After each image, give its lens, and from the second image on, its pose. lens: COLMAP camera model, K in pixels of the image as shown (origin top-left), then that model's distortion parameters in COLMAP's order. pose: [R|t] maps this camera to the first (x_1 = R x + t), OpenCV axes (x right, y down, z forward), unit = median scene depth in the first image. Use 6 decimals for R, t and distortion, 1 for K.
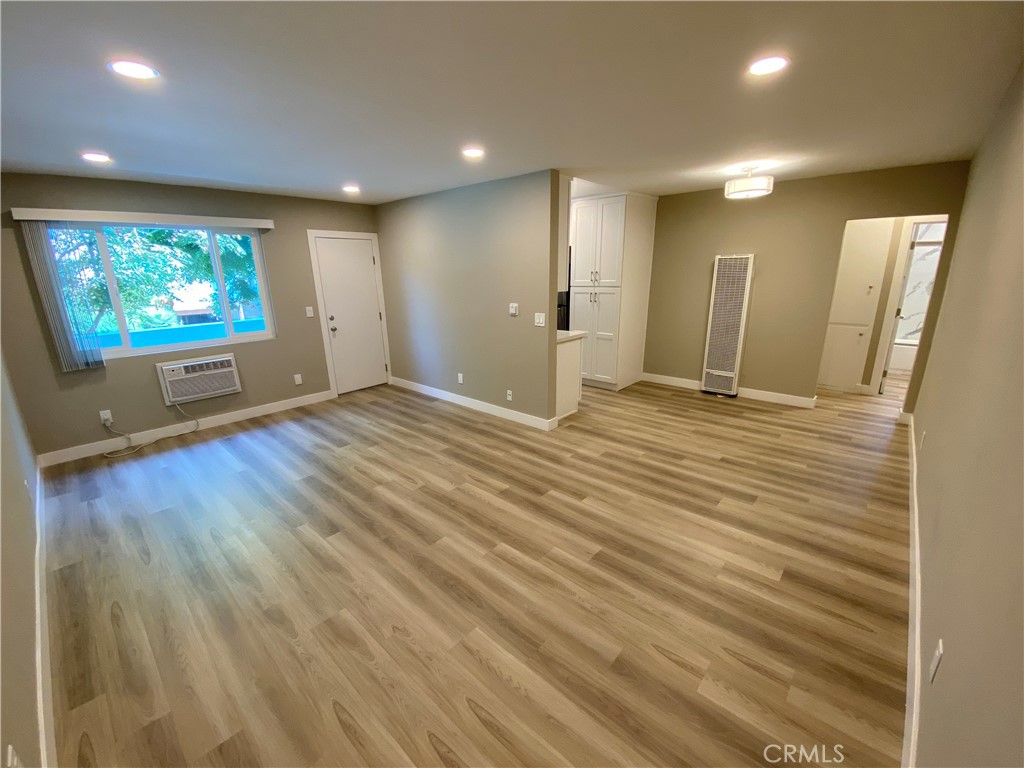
lens RADIAL K [[422.2, 0, 513.1], [0, 422.2, 388.1], [0, 0, 1]] dist [0.006774, -0.006501]
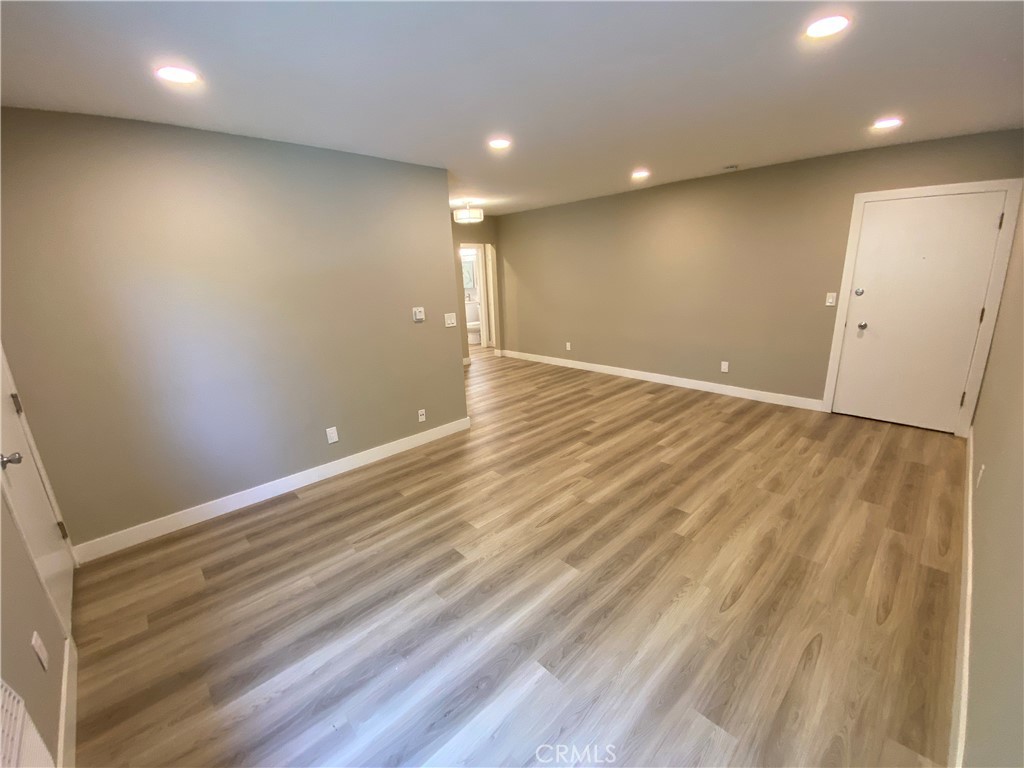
lens RADIAL K [[422.2, 0, 506.3], [0, 422.2, 387.3], [0, 0, 1]] dist [0.006774, -0.006501]
pose [[0.069317, -0.252774, 0.965039, -1.140747], [0.311054, 0.924616, 0.219843, -0.240669], [-0.947861, 0.284940, 0.142718, 0.977456]]
